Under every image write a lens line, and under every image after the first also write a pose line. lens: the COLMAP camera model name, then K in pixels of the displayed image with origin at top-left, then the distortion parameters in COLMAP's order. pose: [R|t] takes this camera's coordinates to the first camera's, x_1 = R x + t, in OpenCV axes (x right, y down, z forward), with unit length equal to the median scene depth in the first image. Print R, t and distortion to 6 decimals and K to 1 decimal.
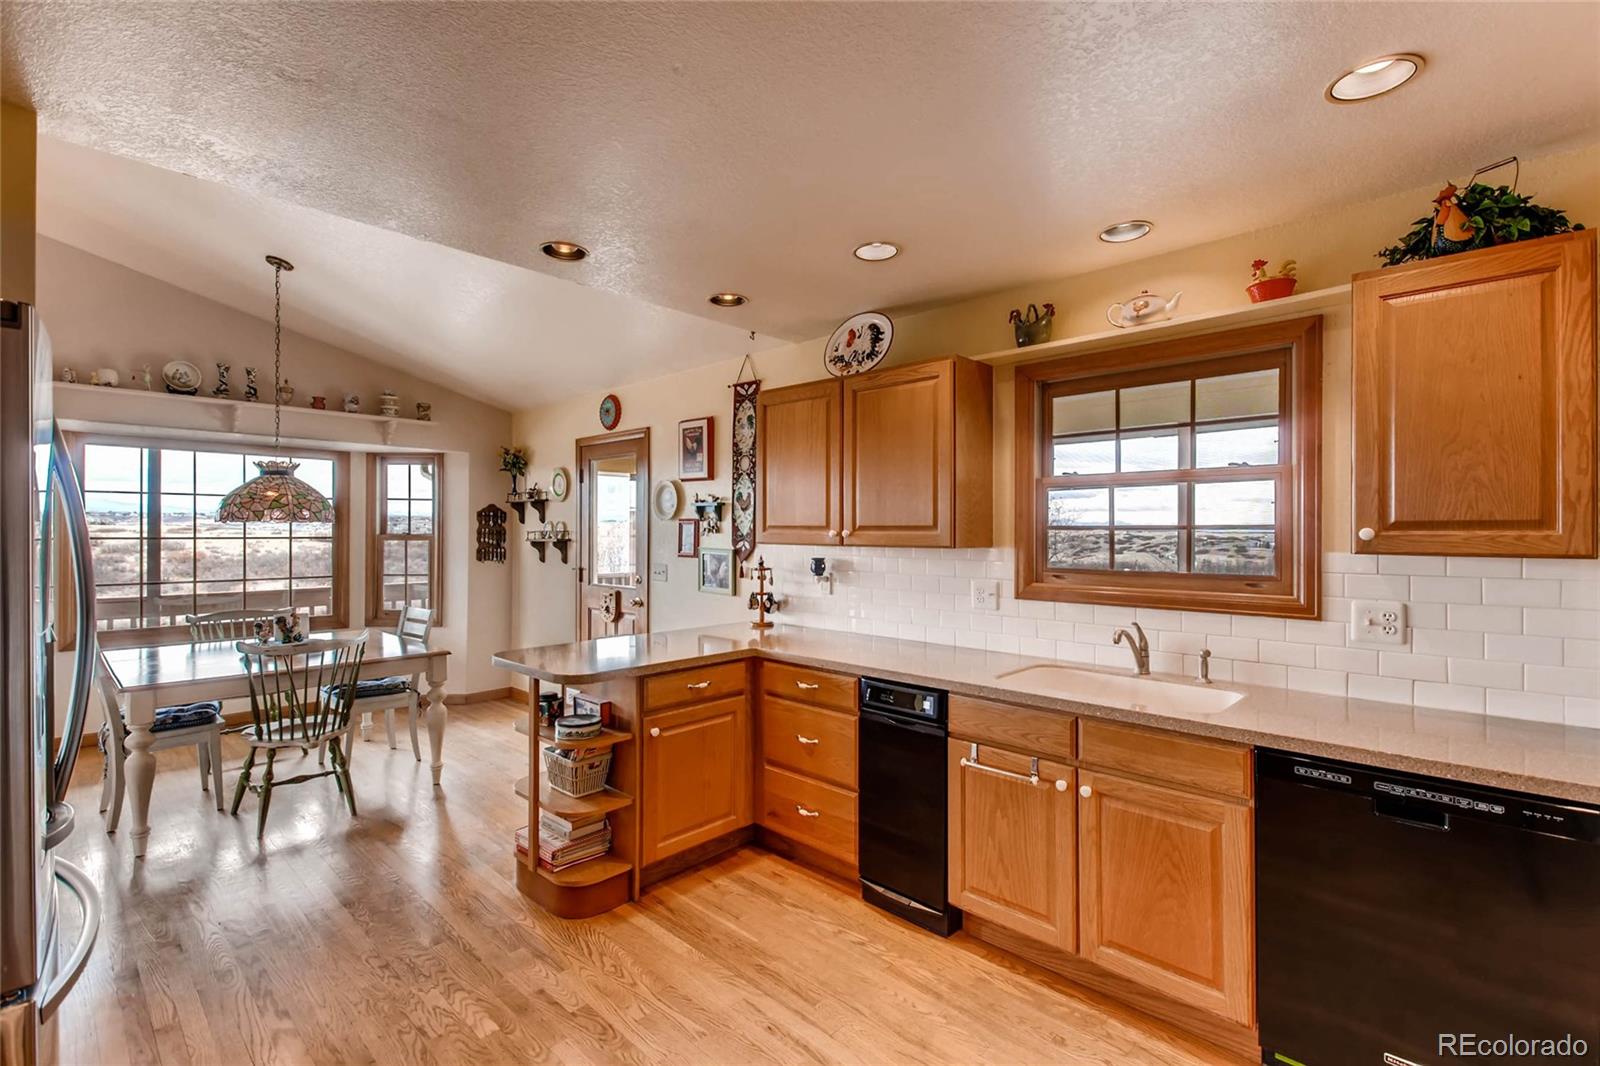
lens RADIAL K [[707.0, 0, 808.3], [0, 707.0, 534.9], [0, 0, 1]] dist [0.002802, -0.000885]
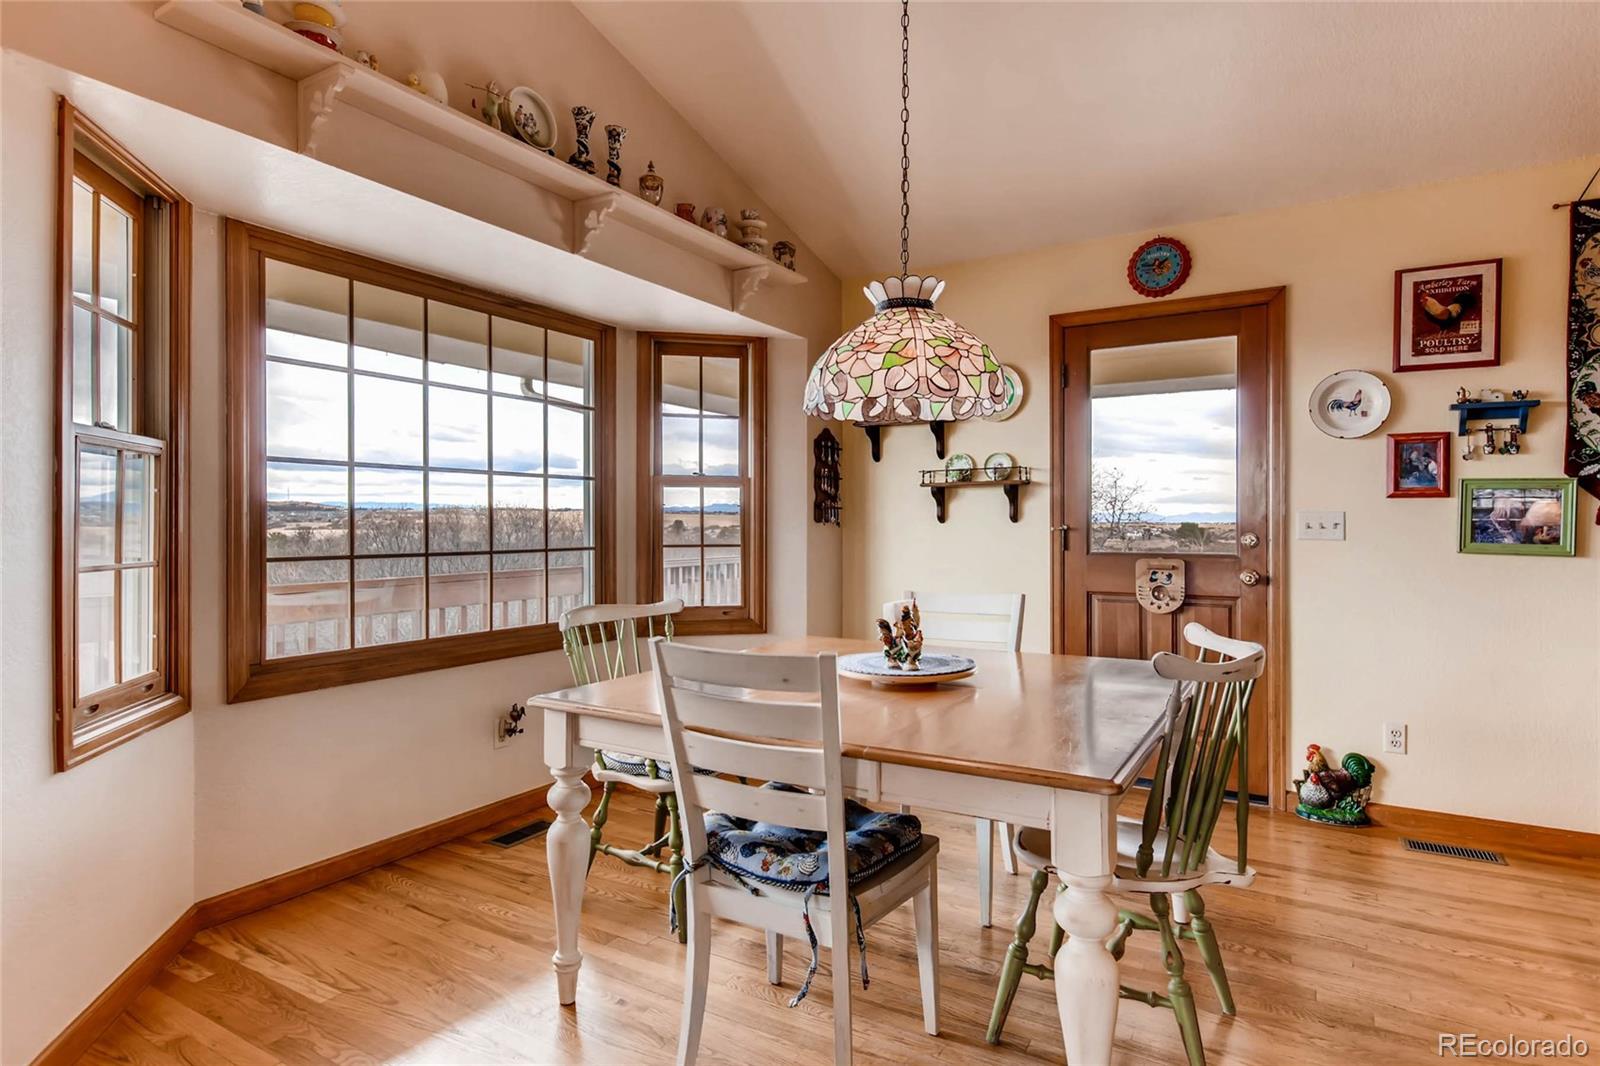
lens RADIAL K [[800.8, 0, 800.7], [0, 800.8, 532.9], [0, 0, 1]] dist [-0.002540, -0.005016]
pose [[0.978163, -0.002188, 0.207829, -0.845729], [0.001625, 0.999995, 0.002878, 0.061151], [-0.207834, -0.002477, 0.978161, 0.457647]]
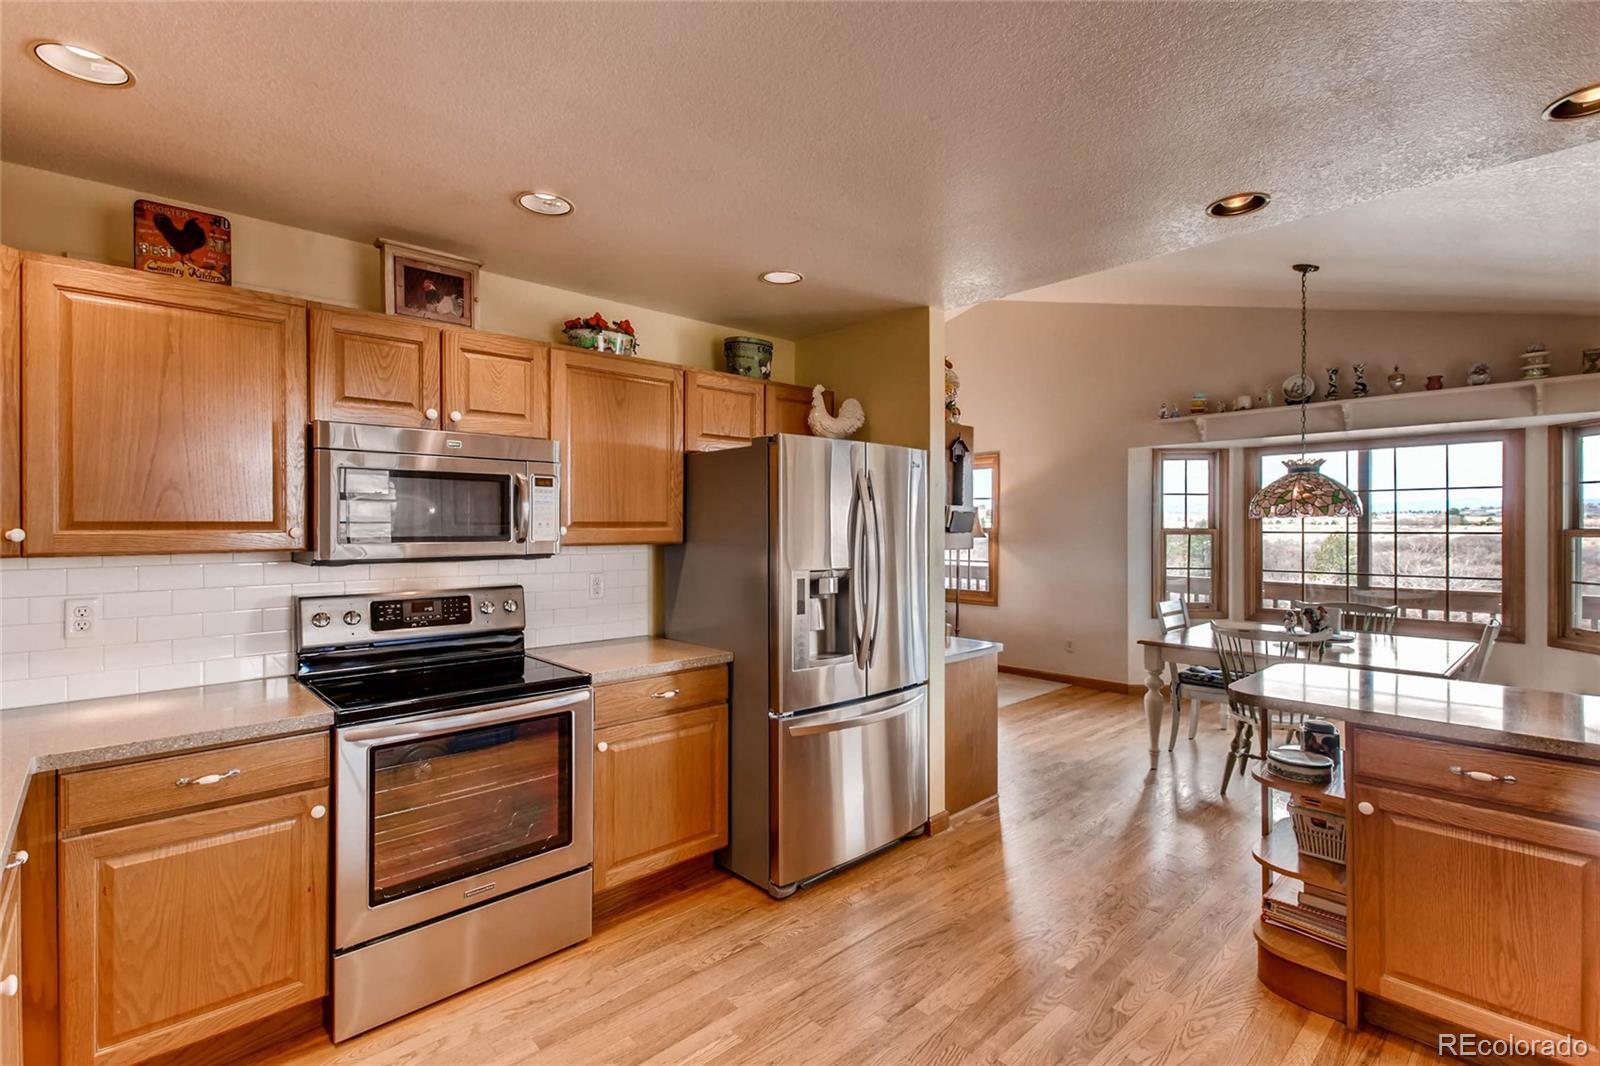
lens RADIAL K [[744.2, 0, 794.6], [0, 744.2, 524.7], [0, 0, 1]] dist [-0.001379, 0.000003]
pose [[-0.081319, -0.006038, -0.996670, 0.361758], [-0.001926, 0.999981, -0.005900, 0.000993], [0.996686, 0.001439, -0.081329, 0.309235]]
